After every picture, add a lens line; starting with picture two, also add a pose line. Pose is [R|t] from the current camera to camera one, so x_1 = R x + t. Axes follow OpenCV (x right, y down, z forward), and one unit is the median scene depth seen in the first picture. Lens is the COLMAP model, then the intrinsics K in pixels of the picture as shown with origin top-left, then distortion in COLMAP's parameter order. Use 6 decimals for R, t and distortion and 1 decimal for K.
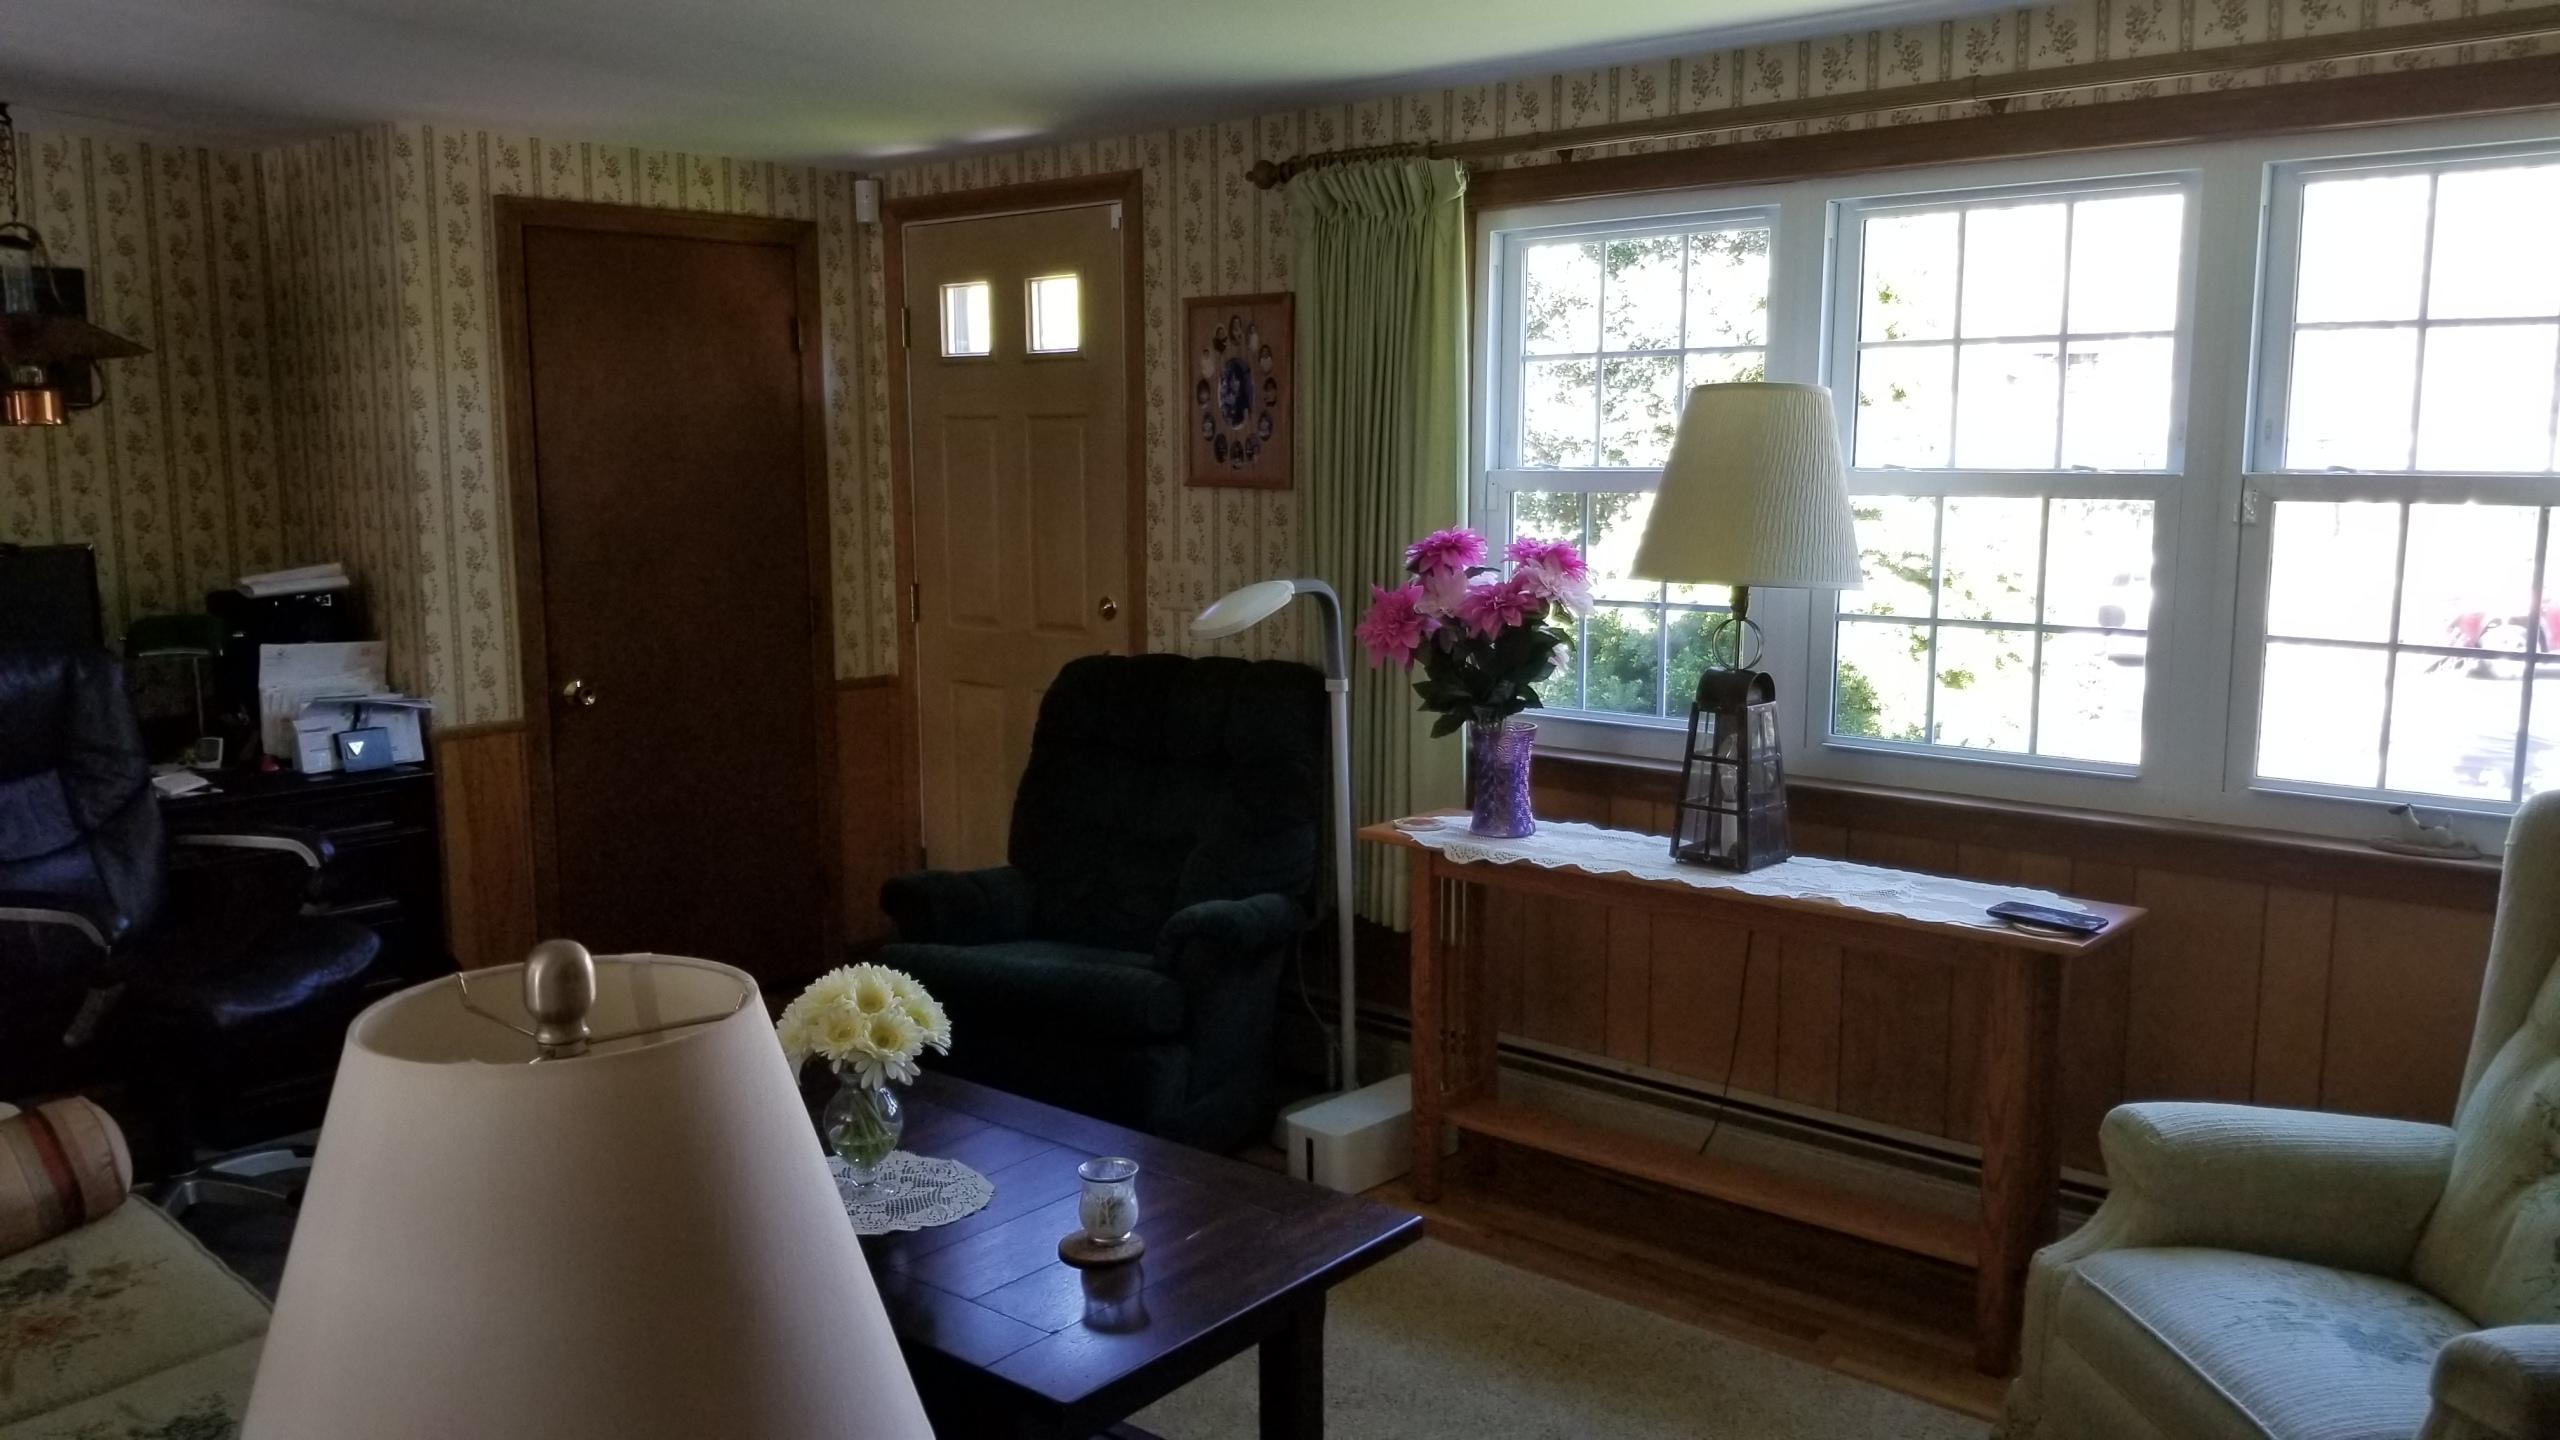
lens RADIAL K [[1943.6, 0, 1283.4], [0, 1943.6, 755.6], [0, 0, 1]] dist [-0.001113, -0.003798]
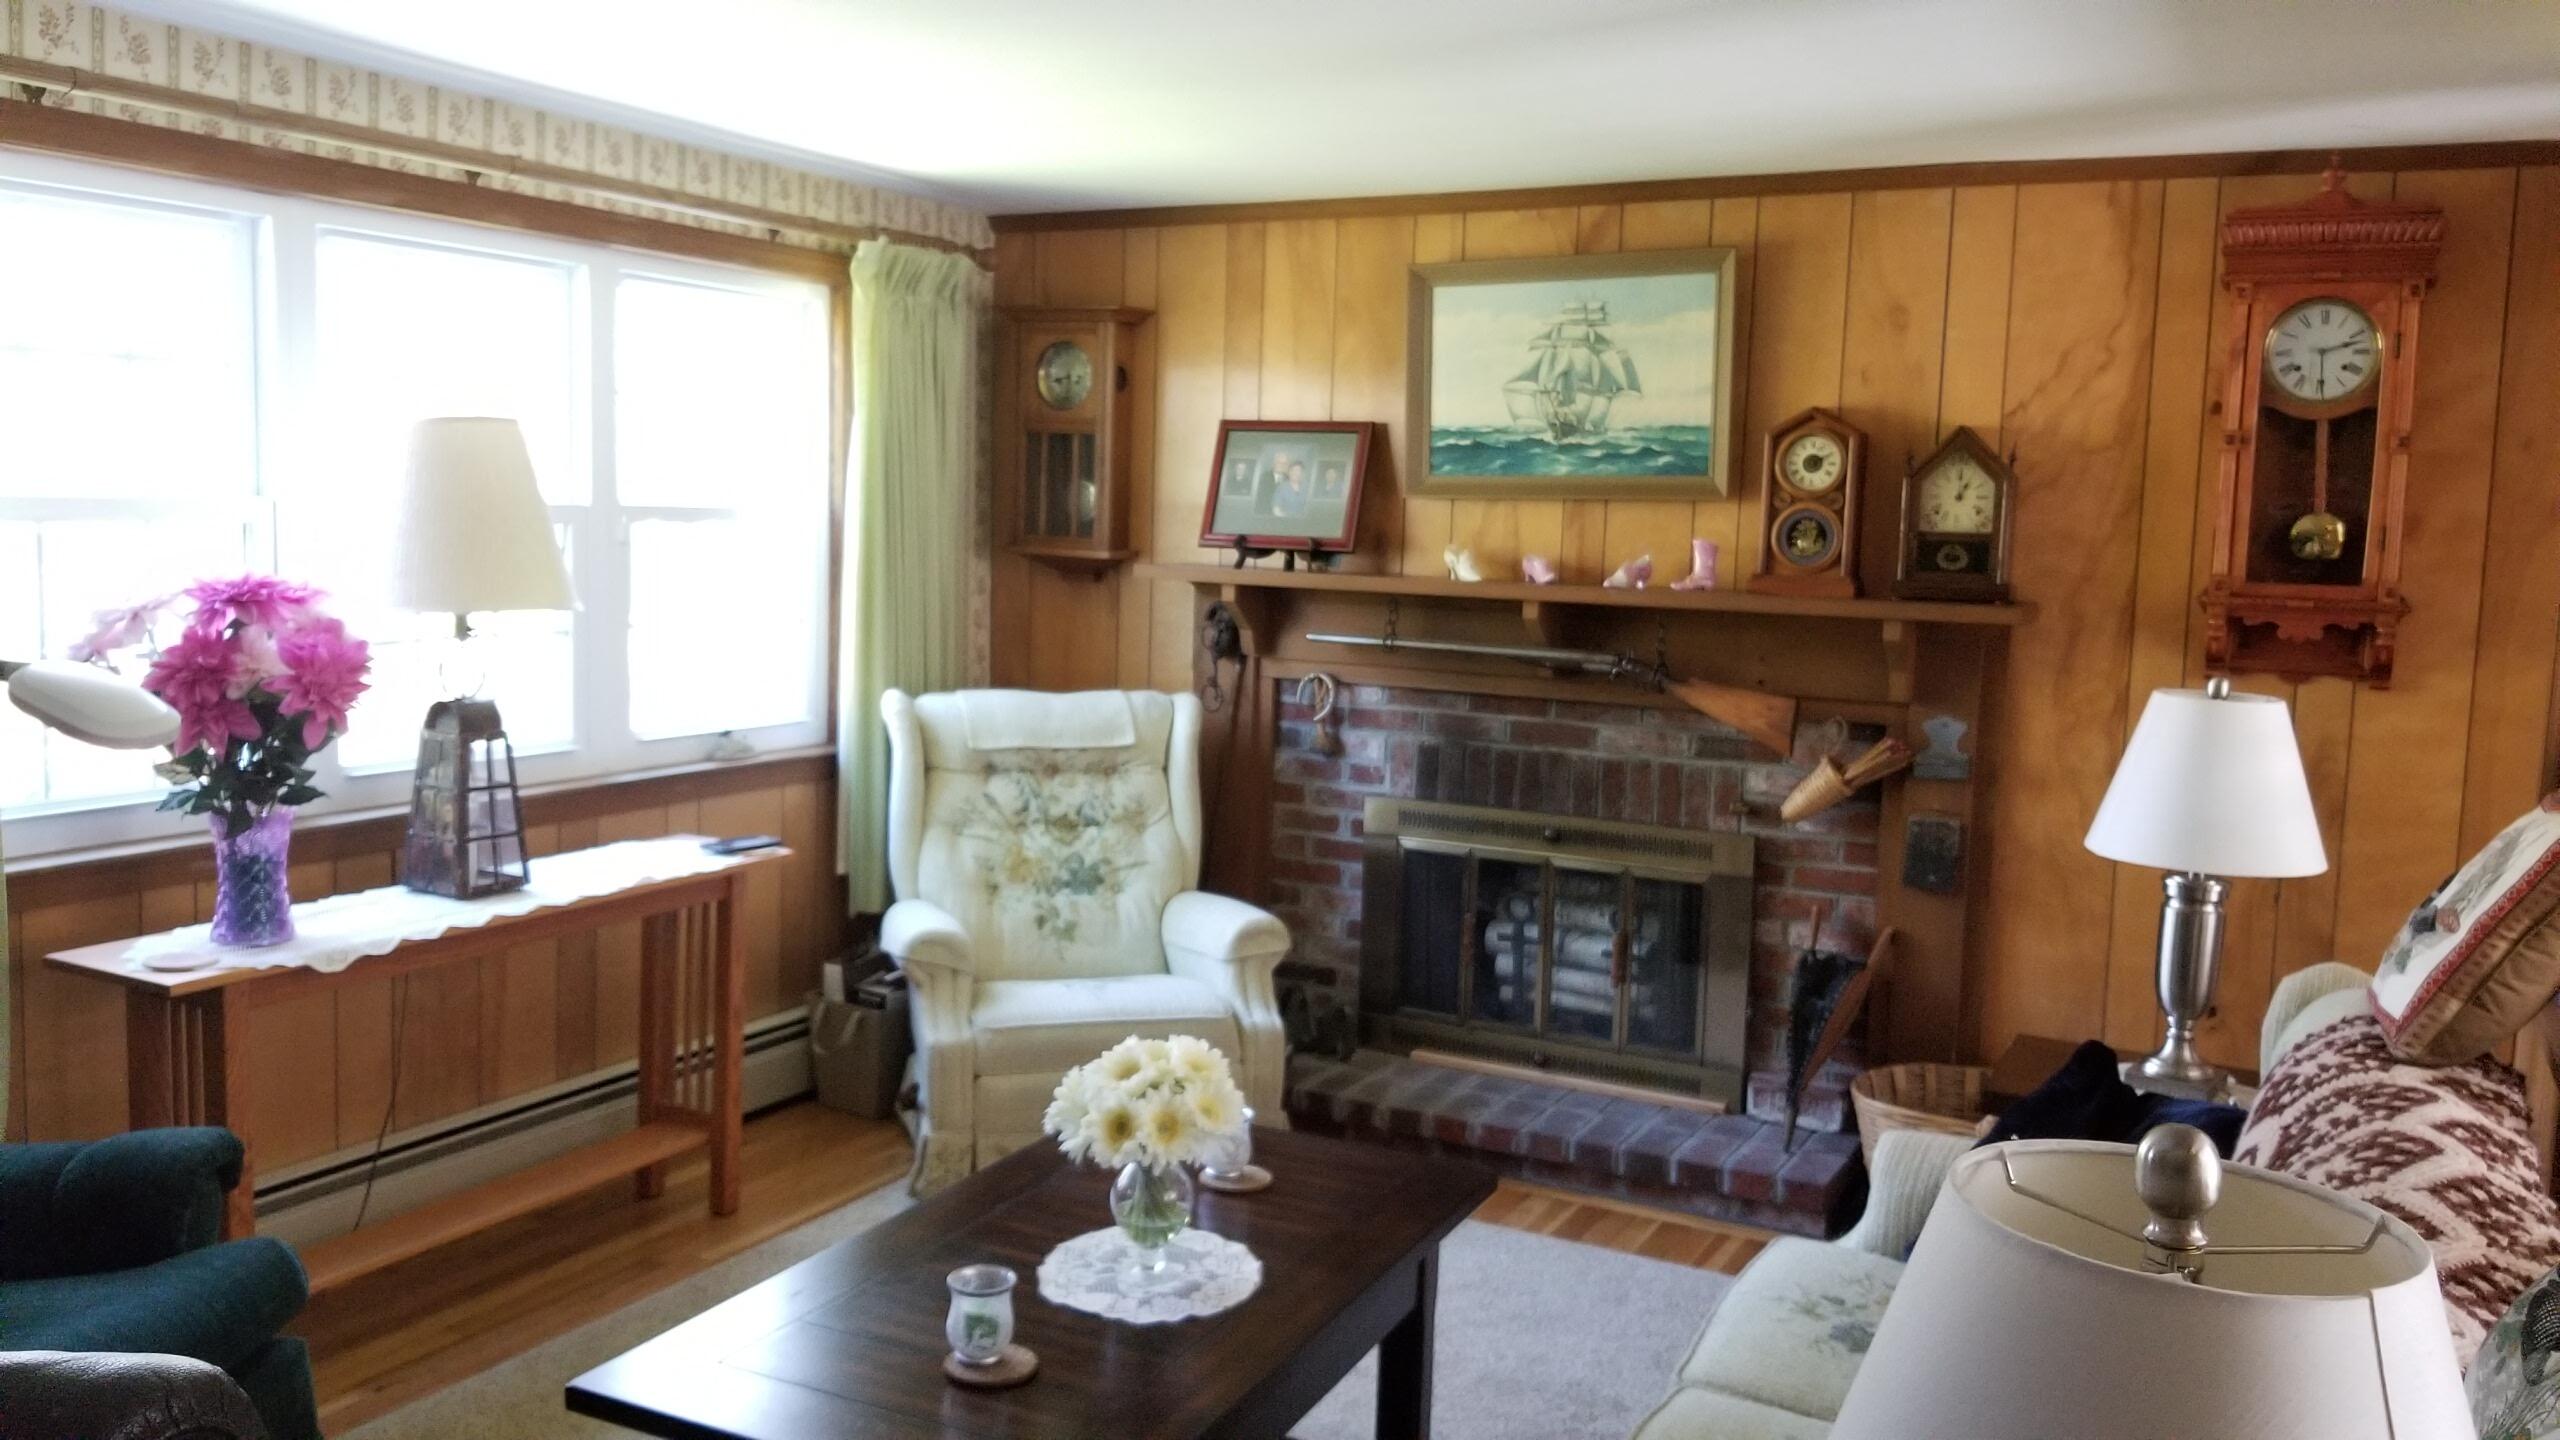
lens RADIAL K [[2108.0, 0, 1195.9], [0, 2108.0, 685.9], [0, 0, 1]] dist [0.117330, -0.264428]
pose [[-0.198957, -0.100025, 0.974890, -0.884664], [0.107134, 0.986596, 0.123090, -0.140812], [-0.974135, 0.128933, -0.185574, 0.802035]]
